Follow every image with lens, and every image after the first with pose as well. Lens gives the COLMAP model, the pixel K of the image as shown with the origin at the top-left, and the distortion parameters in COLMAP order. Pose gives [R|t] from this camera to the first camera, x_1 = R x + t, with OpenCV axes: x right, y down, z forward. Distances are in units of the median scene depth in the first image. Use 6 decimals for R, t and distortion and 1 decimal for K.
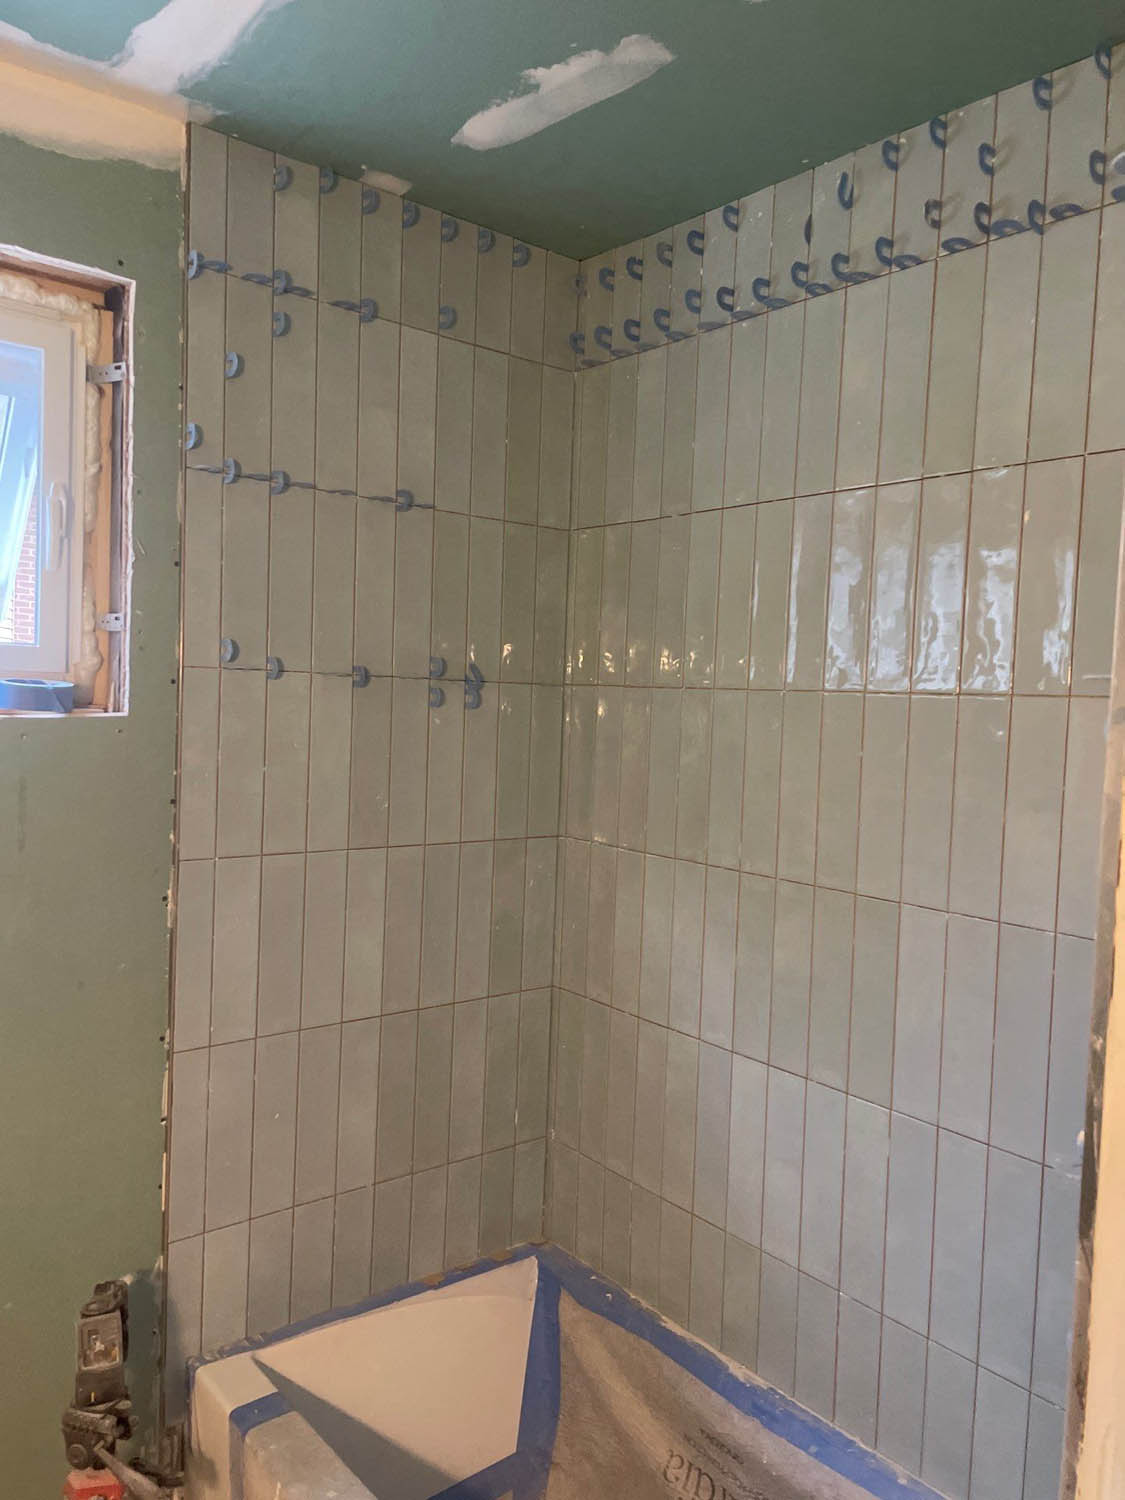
lens RADIAL K [[1115.1, 0, 562.5], [0, 1115.1, 750.0], [0, 0, 1]] dist [0.084570, -0.101736]
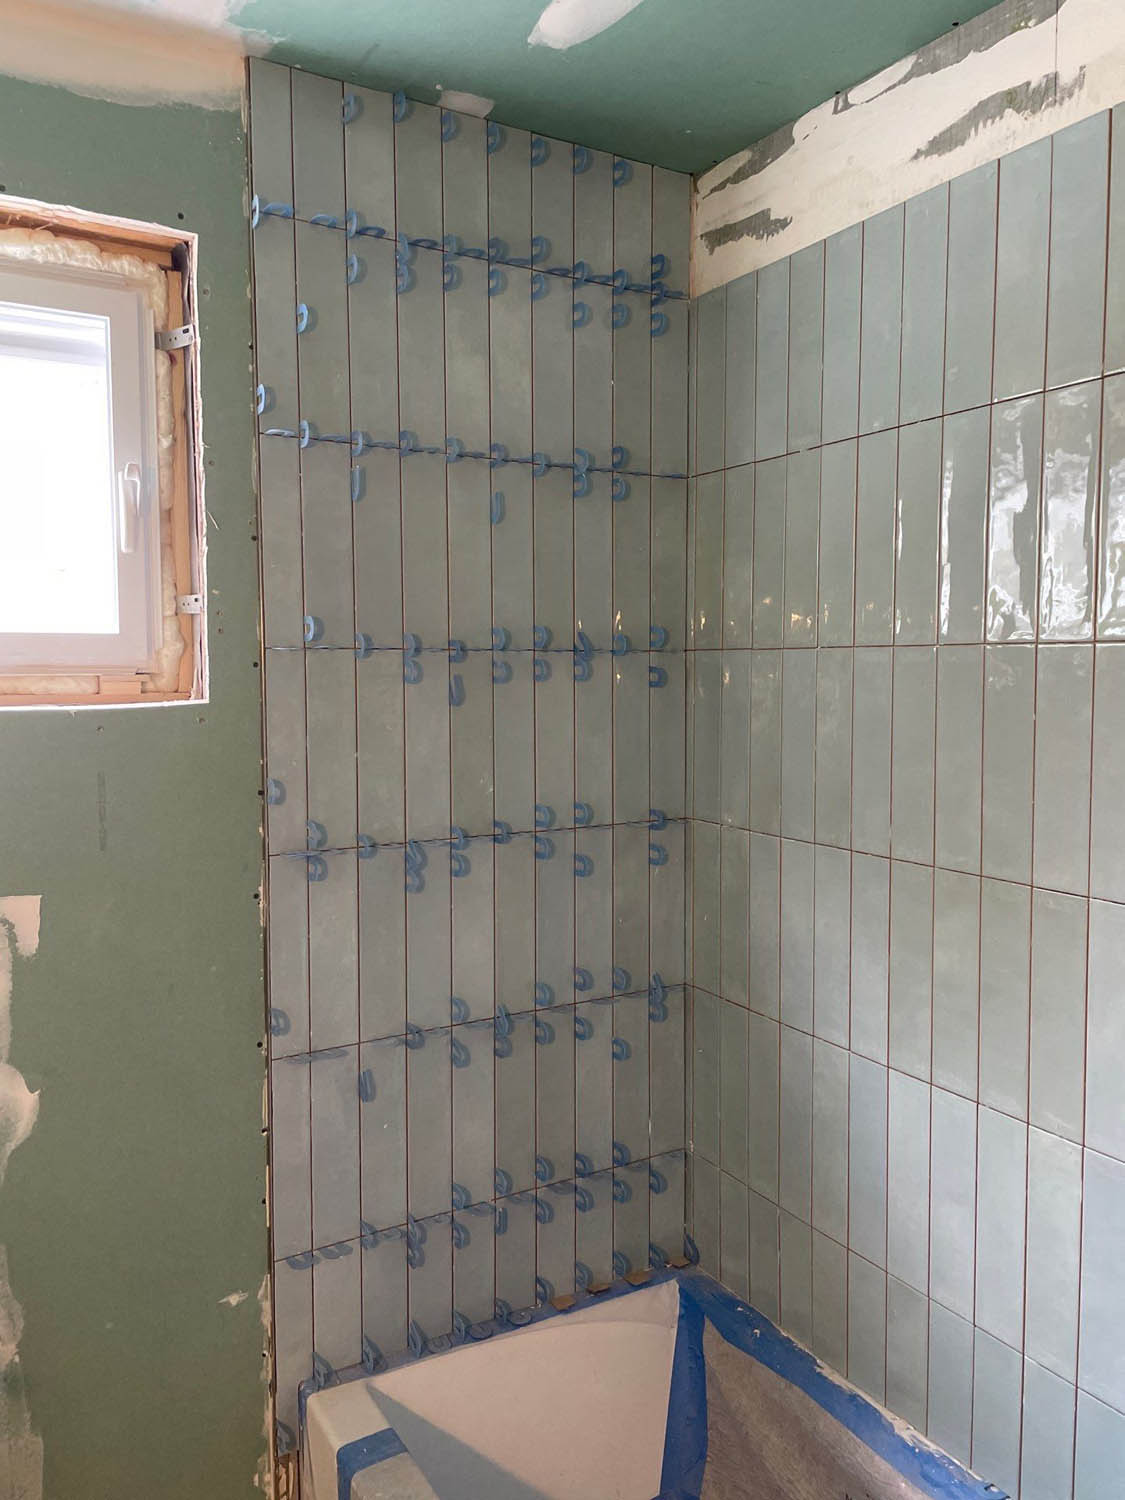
lens RADIAL K [[1136.5, 0, 548.0], [0, 1136.5, 737.5], [0, 0, 1]] dist [0.087361, -0.109182]
pose [[0.988392, -0.030917, -0.148749, 0.033378], [0.032911, 0.999398, 0.010960, -0.002714], [0.148321, -0.015728, 0.988814, 0.095063]]
